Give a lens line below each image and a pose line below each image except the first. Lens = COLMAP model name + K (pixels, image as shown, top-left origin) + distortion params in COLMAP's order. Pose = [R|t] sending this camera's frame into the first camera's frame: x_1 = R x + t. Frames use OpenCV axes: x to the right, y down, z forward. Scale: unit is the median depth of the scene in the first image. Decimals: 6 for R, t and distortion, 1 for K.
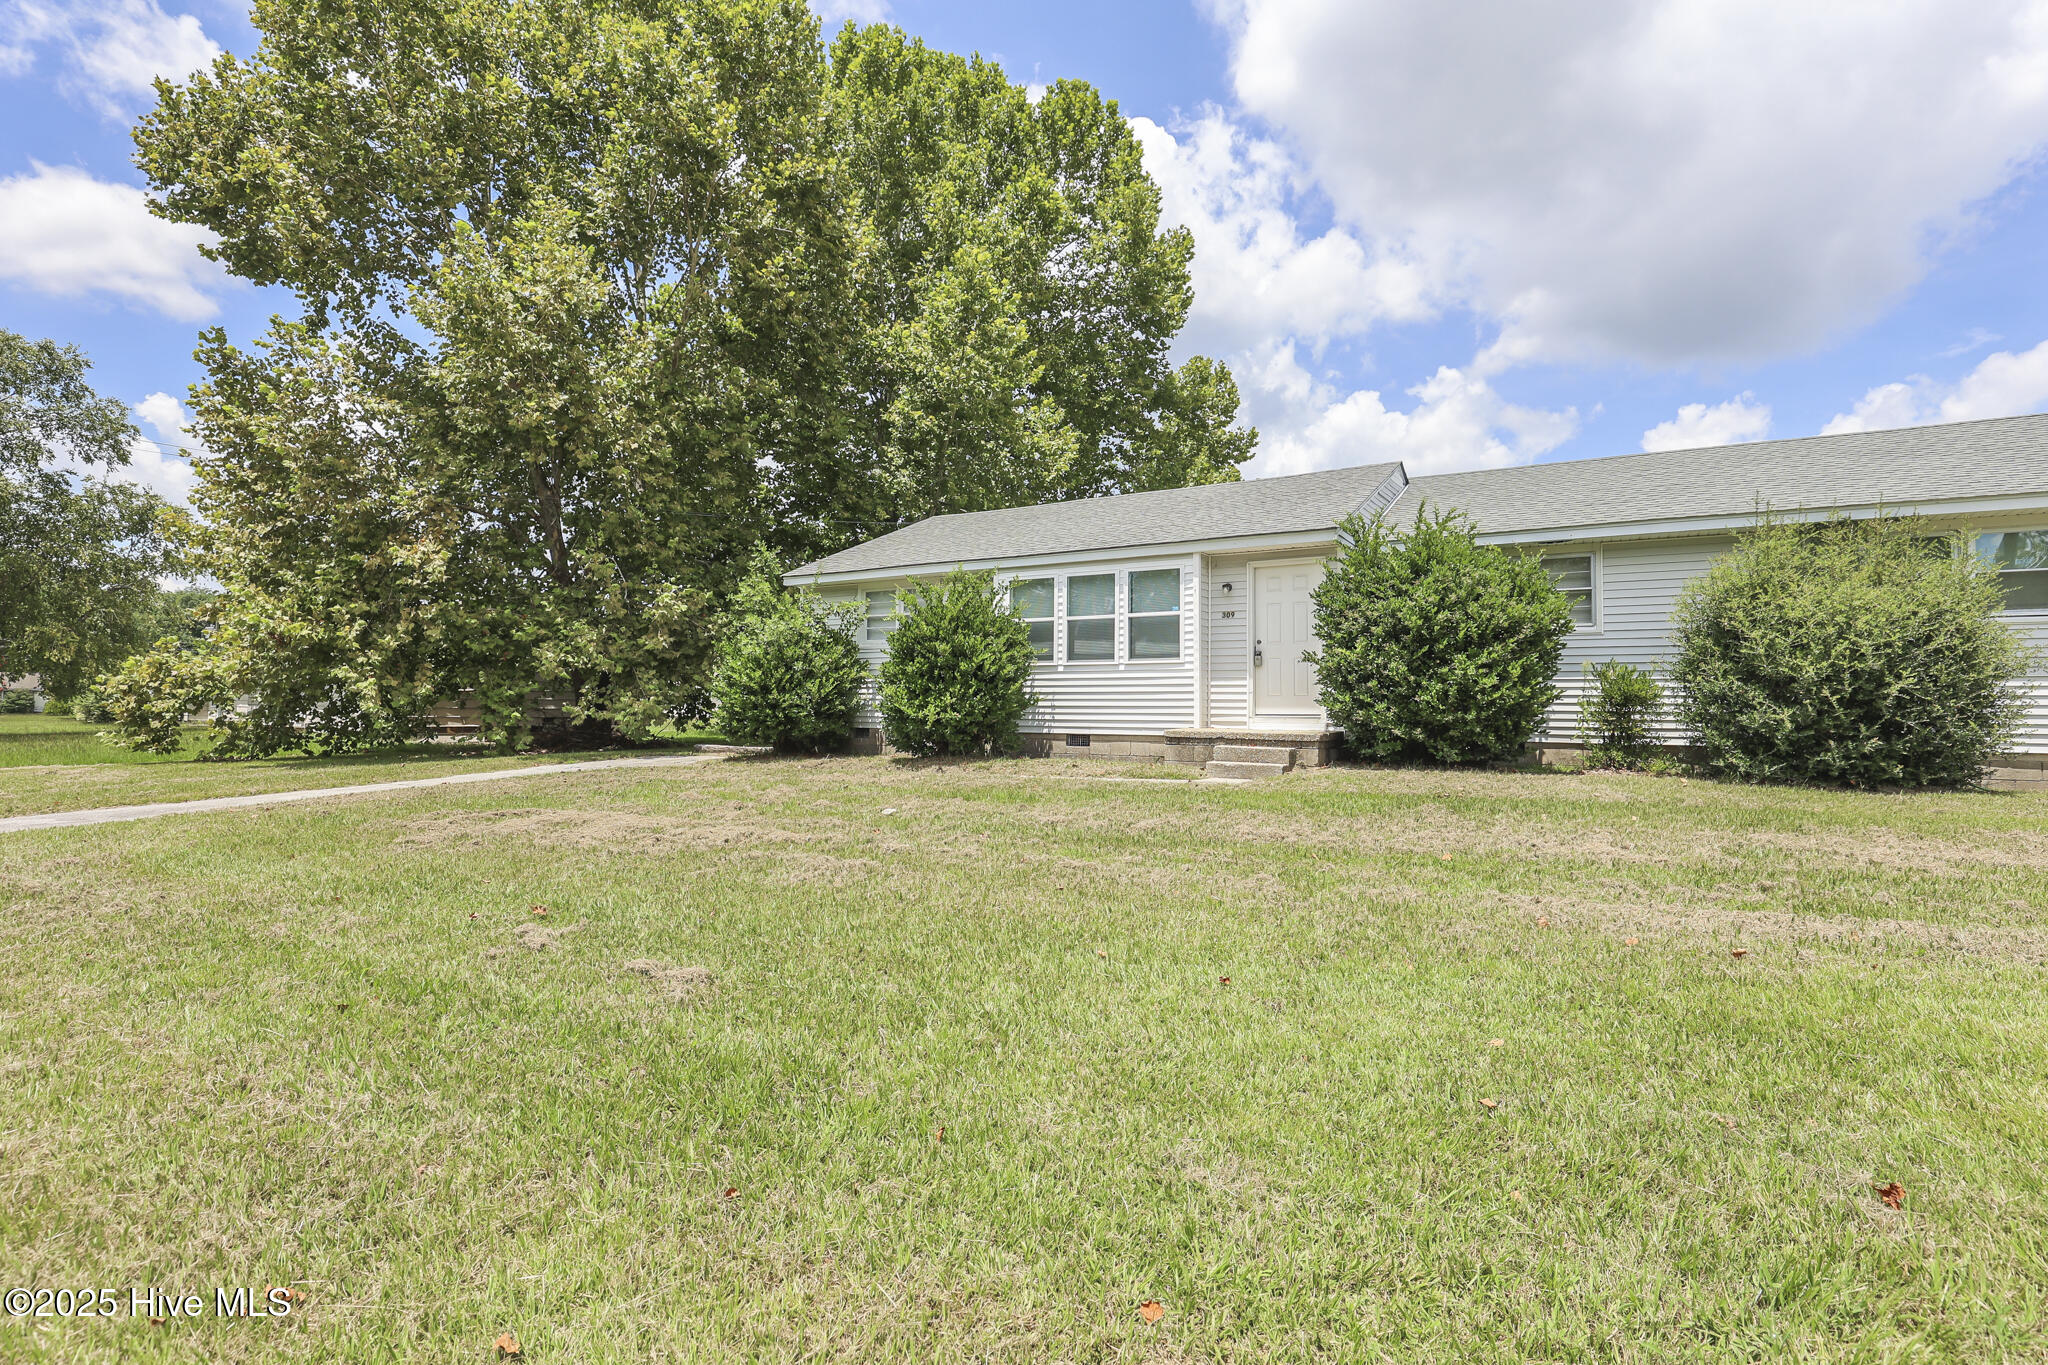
lens RADIAL K [[991.2, 0, 1016.0], [0, 991.2, 674.9], [0, 0, 1]] dist [-0.001202, 0.002354]
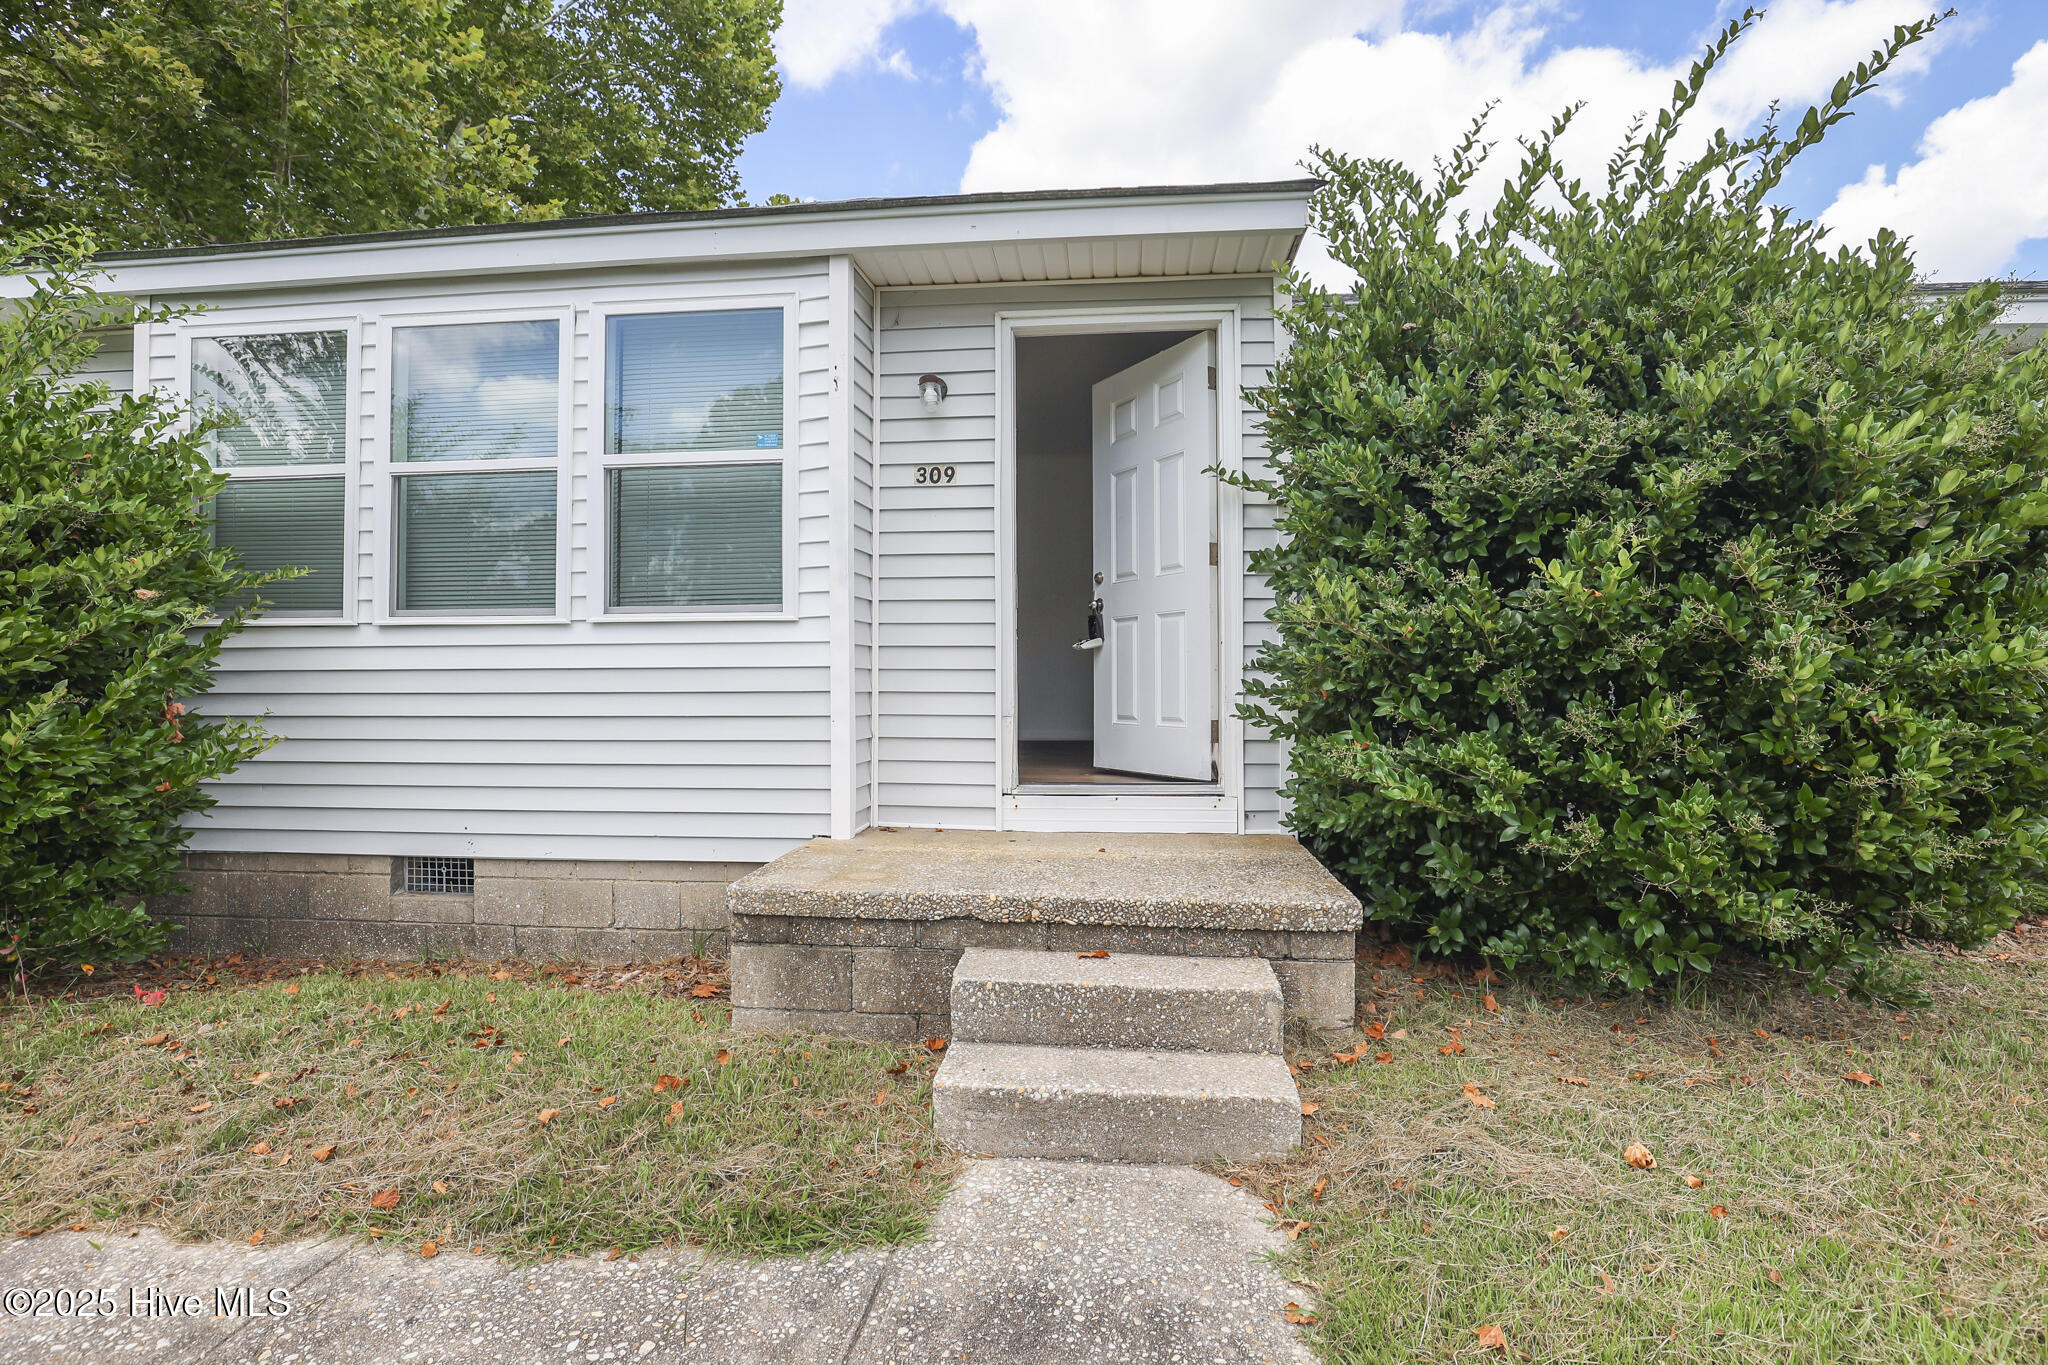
lens RADIAL K [[991.2, 0, 1018.4], [0, 991.2, 676.2], [0, 0, 1]] dist [-0.001202, 0.002354]
pose [[0.903836, -0.003300, 0.427866, 0.097553], [-0.008091, 0.999660, 0.024803, -0.003482], [-0.427802, -0.025879, 0.903502, 0.674586]]
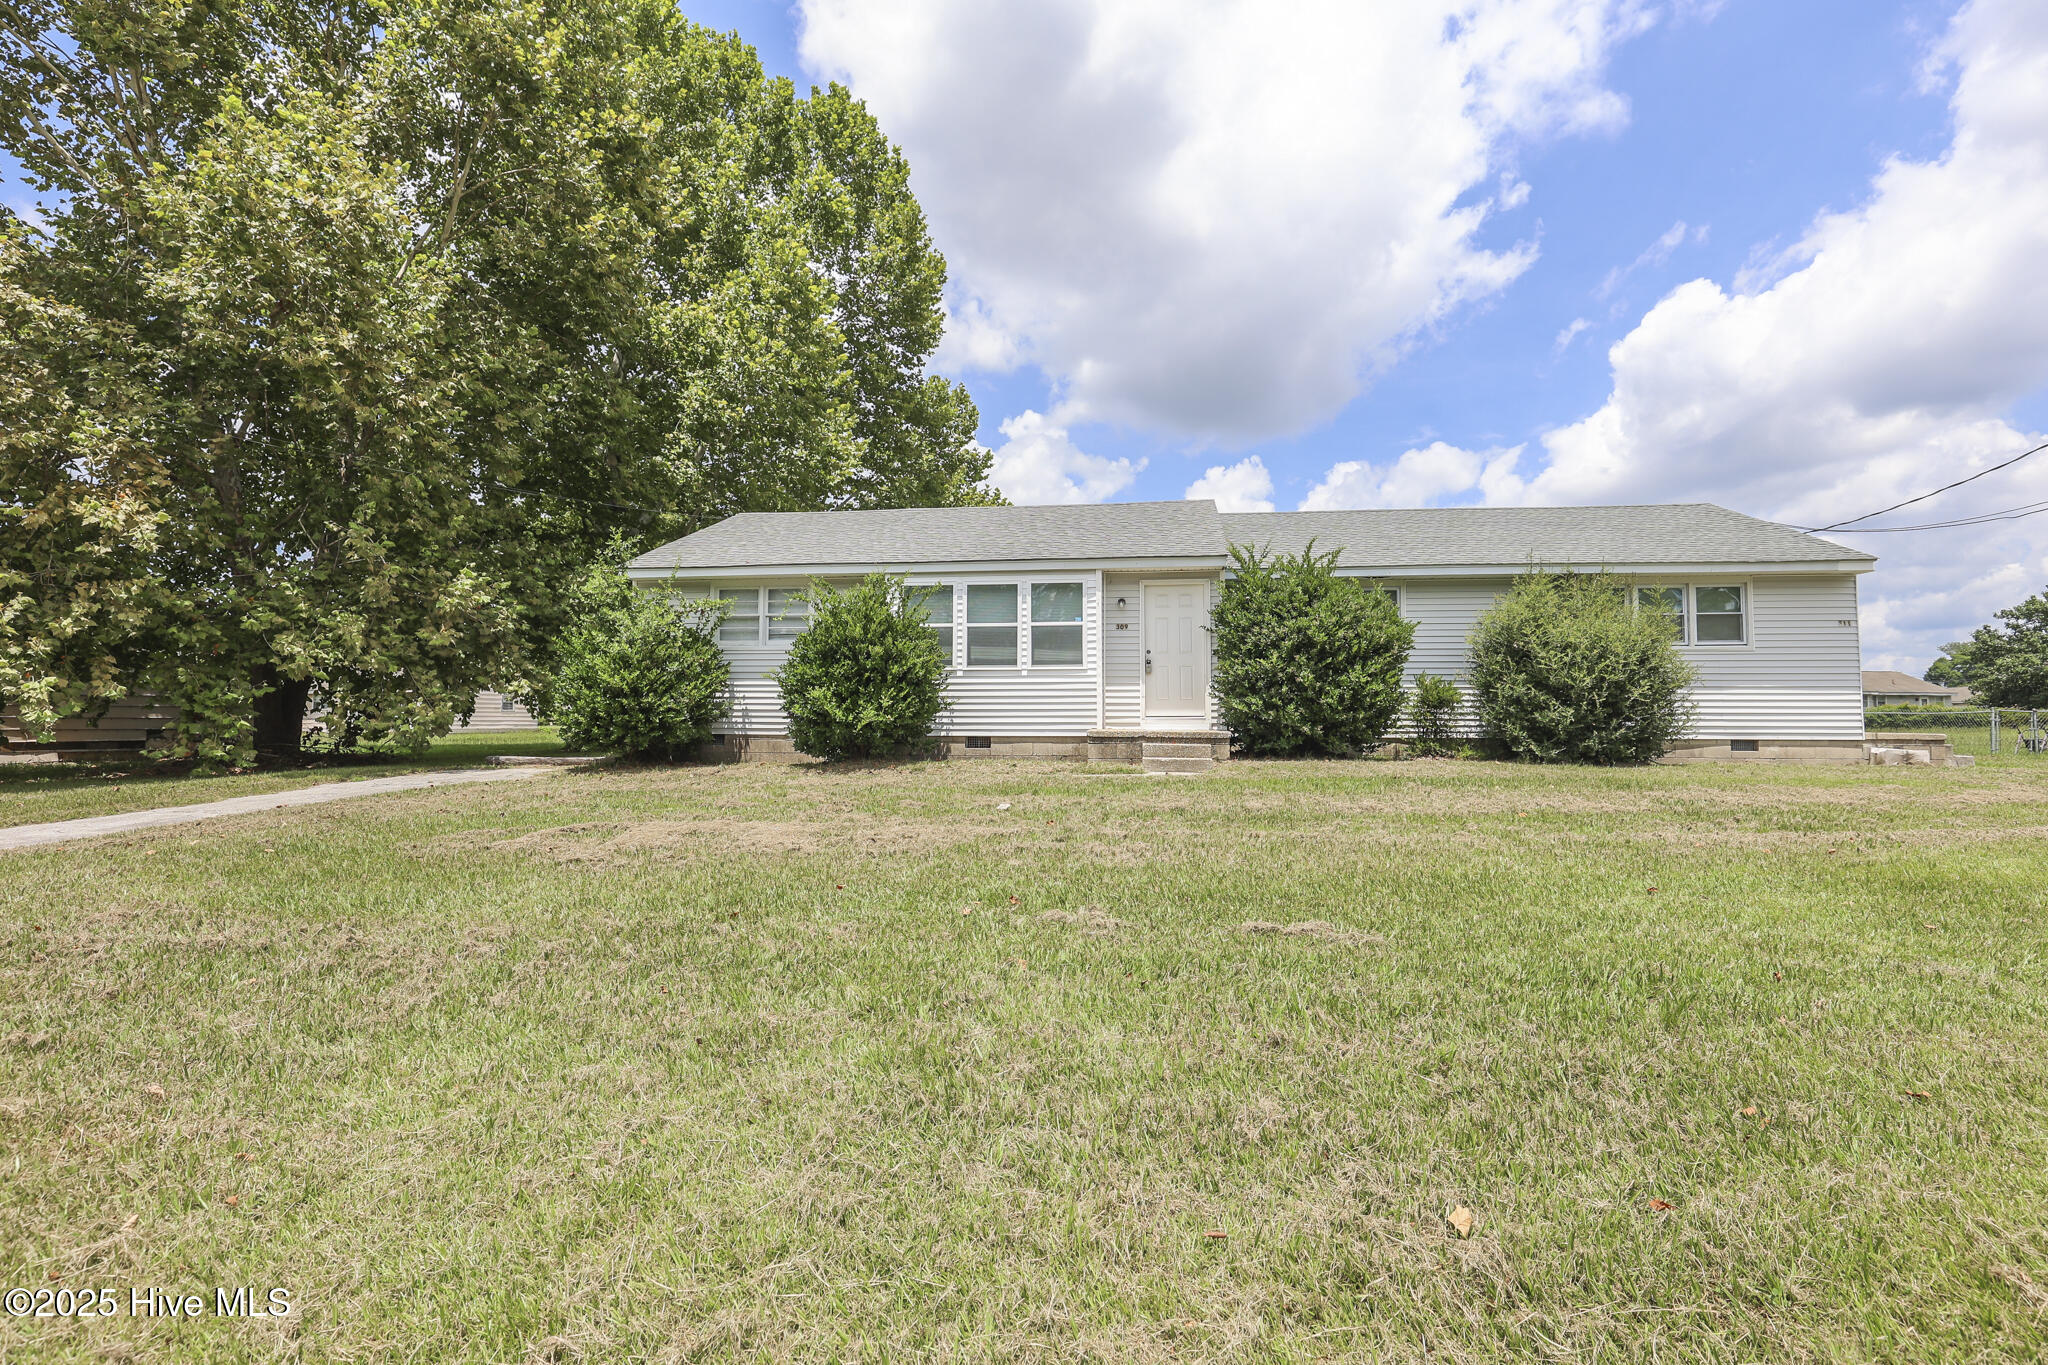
lens RADIAL K [[991.2, 0, 1032.0], [0, 991.2, 676.6], [0, 0, 1]] dist [-0.001202, 0.002354]
pose [[0.916349, 0.011608, 0.400212, -0.311371], [-0.008326, 0.999916, -0.009937, 0.006910], [-0.400293, 0.005774, 0.916369, 0.023393]]
